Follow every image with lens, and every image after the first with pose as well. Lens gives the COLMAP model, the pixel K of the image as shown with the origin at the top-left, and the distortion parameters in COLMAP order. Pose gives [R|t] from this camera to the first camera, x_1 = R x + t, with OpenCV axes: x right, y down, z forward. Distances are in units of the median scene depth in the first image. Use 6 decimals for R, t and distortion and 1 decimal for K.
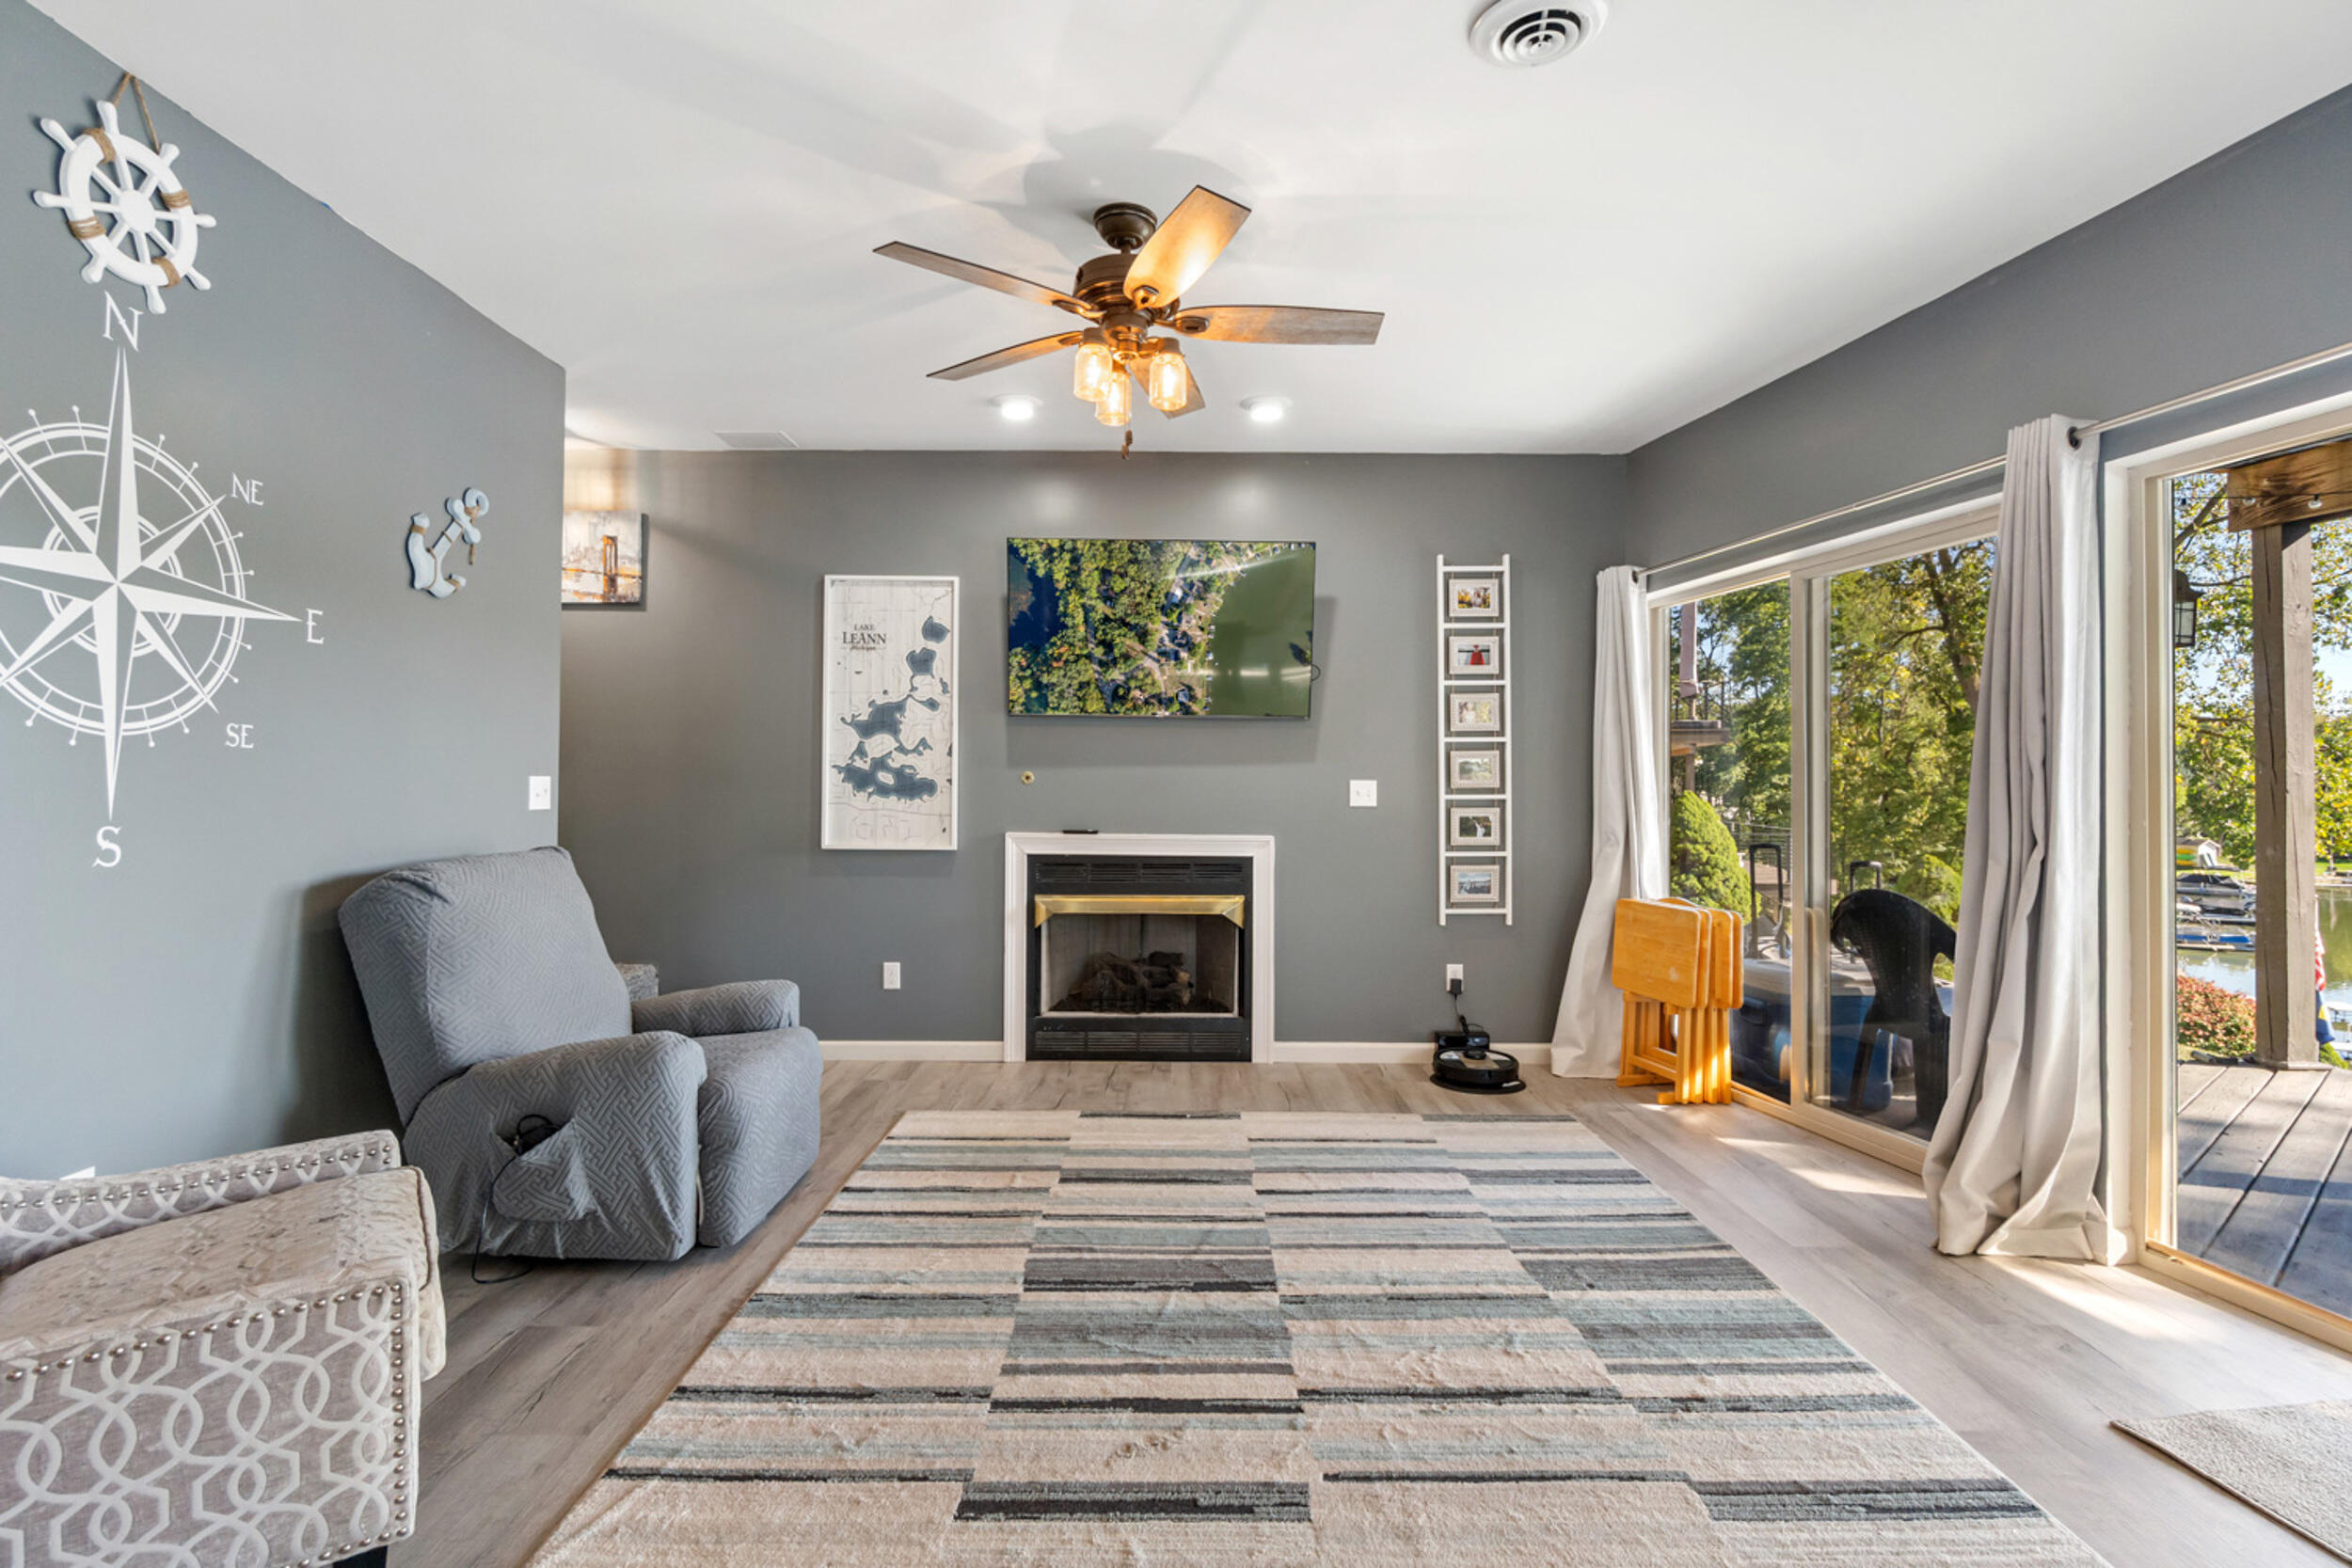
lens RADIAL K [[1107.6, 0, 1174.7], [0, 1107.6, 775.4], [0, 0, 1]] dist [-0.006813, 0.001659]
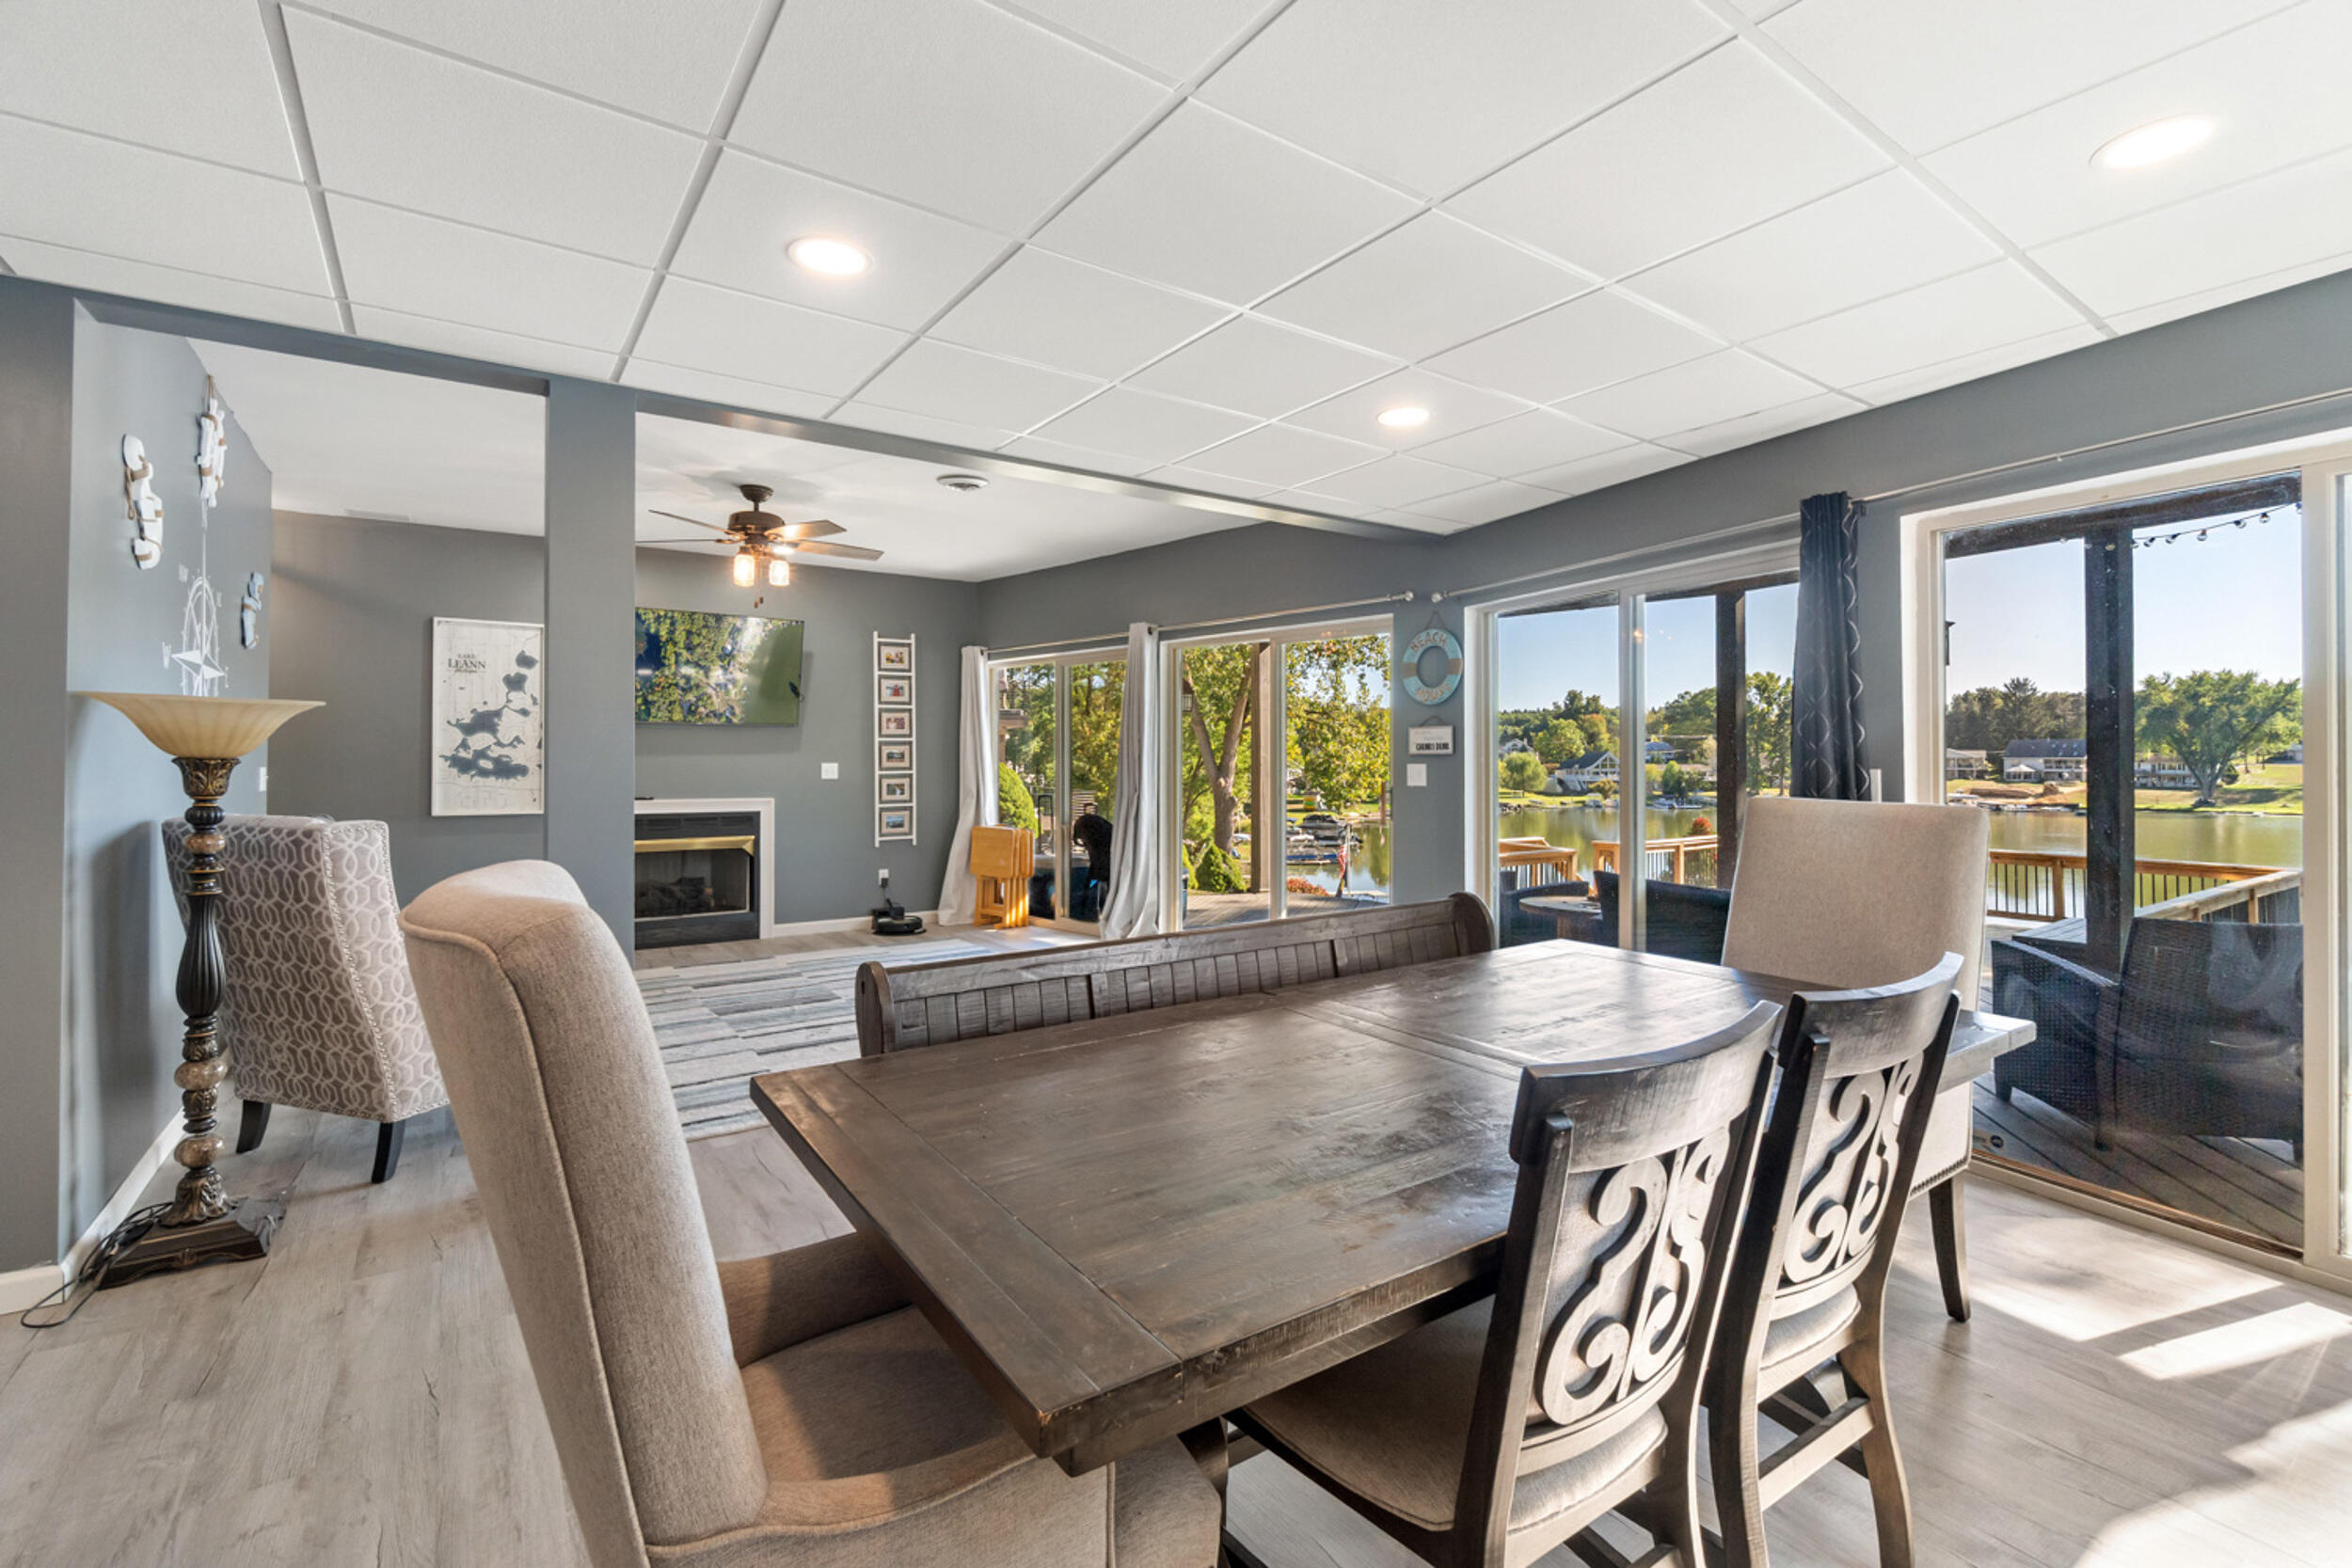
lens RADIAL K [[1036.4, 0, 1175.5], [0, 1036.4, 750.6], [0, 0, 1]] dist [0.001345, -0.000025]
pose [[0.822204, -0.001059, 0.569192, -0.425893], [-0.001041, 0.999994, 0.003363, -0.029740], [-0.569192, -0.003358, 0.822198, -0.852925]]
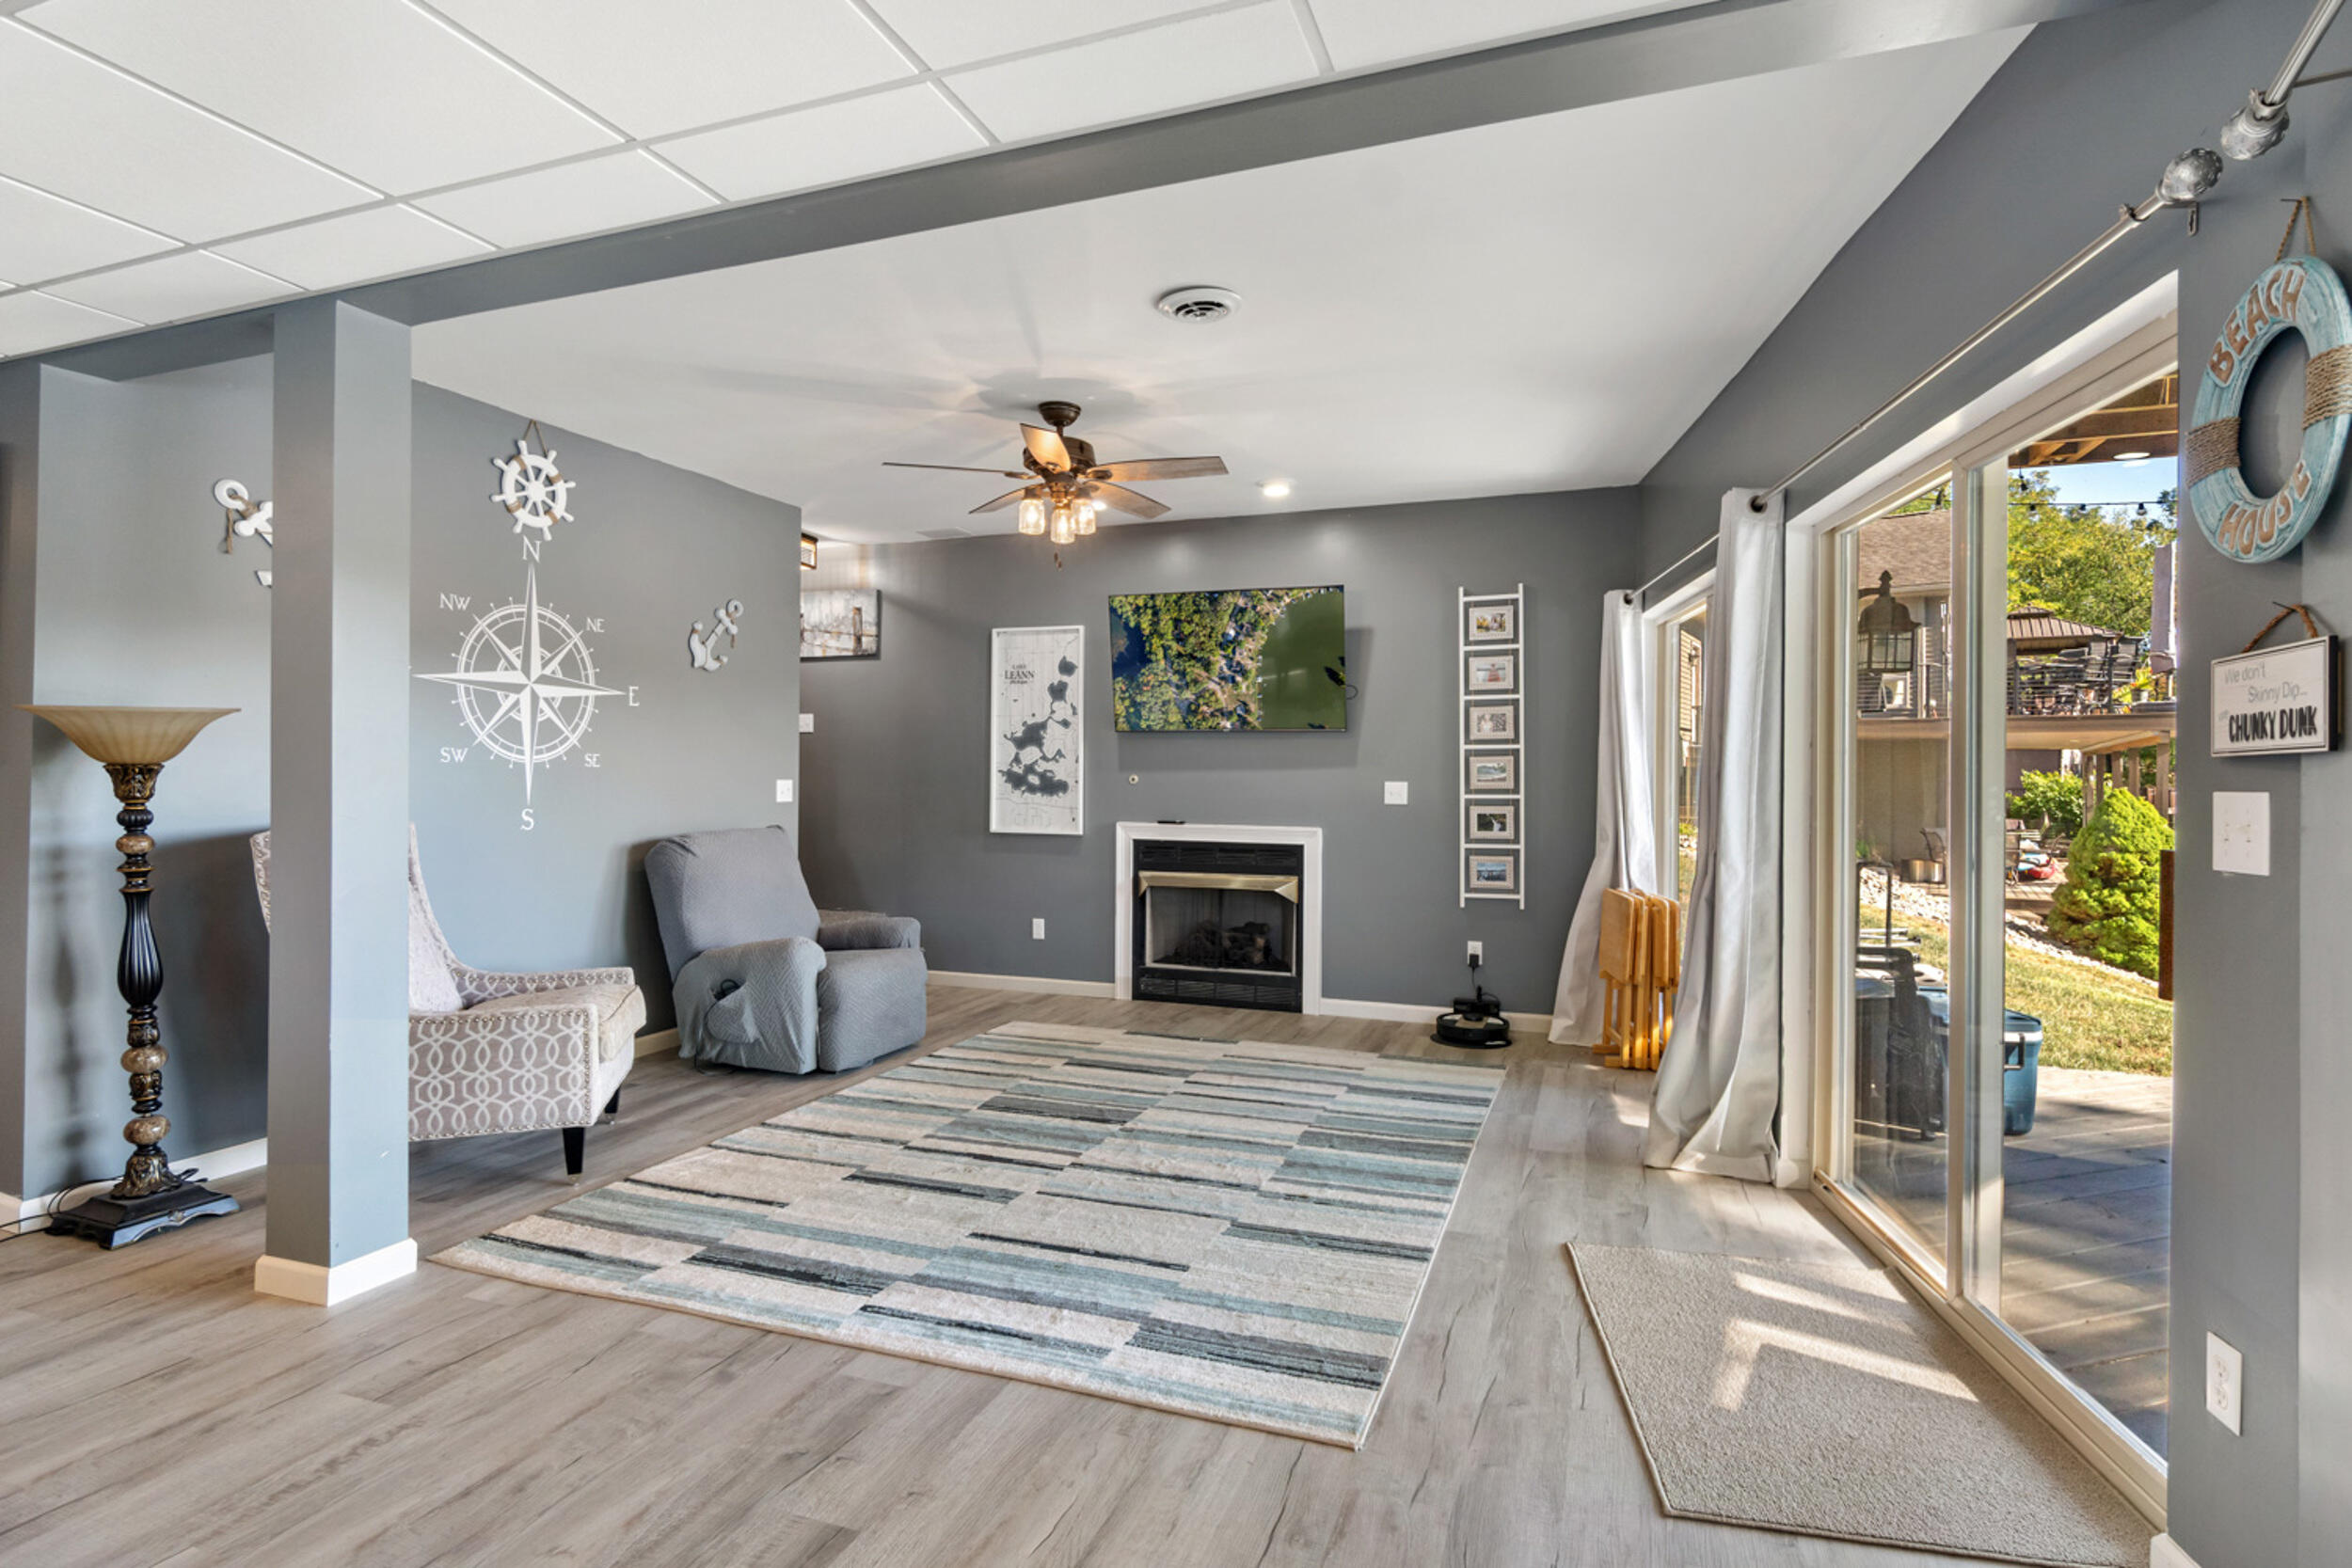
lens RADIAL K [[1162.7, 0, 1170.1], [0, 1162.7, 778.0], [0, 0, 1]] dist [0.001002, 0.000172]
pose [[0.935904, 0.000198, -0.352256, 0.559742], [0.002625, 0.999968, 0.007536, -0.014297], [0.352246, -0.007978, 0.935873, -0.358610]]
